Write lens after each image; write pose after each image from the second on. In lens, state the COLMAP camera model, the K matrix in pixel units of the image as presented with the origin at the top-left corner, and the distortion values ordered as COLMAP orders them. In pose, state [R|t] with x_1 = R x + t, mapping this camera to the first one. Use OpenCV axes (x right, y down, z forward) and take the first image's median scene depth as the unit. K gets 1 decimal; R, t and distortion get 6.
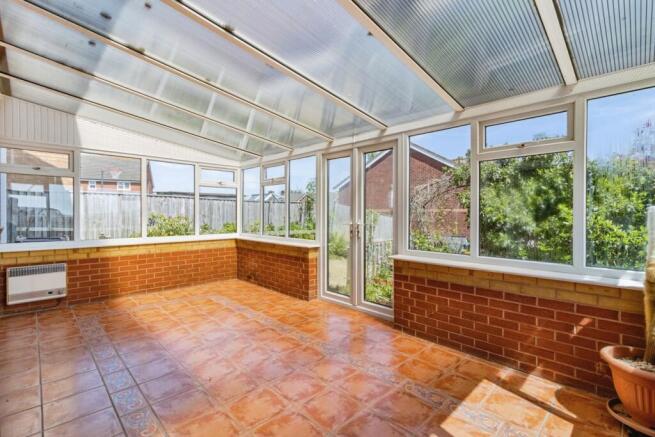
lens RADIAL K [[302.5, 0, 327.6], [0, 302.5, 218.1], [0, 0, 1]] dist [0.000990, 0.000204]
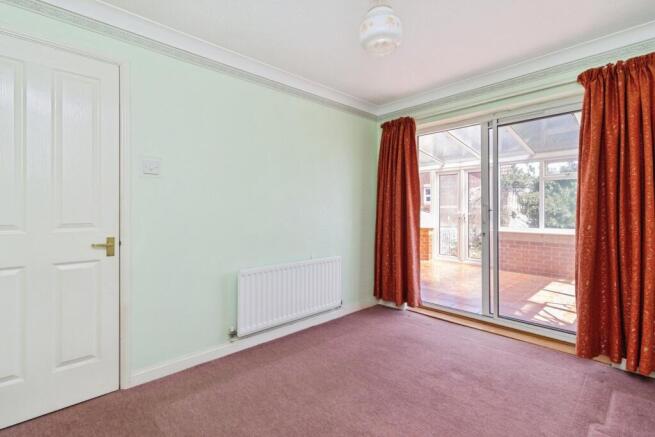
lens RADIAL K [[302.5, 0, 327.4], [0, 302.5, 214.4], [0, 0, 1]] dist [0.000990, 0.000204]
pose [[0.999898, -0.001931, -0.014158, -0.717110], [0.001862, 0.999986, -0.004878, 0.034077], [0.014167, 0.004851, 0.999888, -0.805850]]
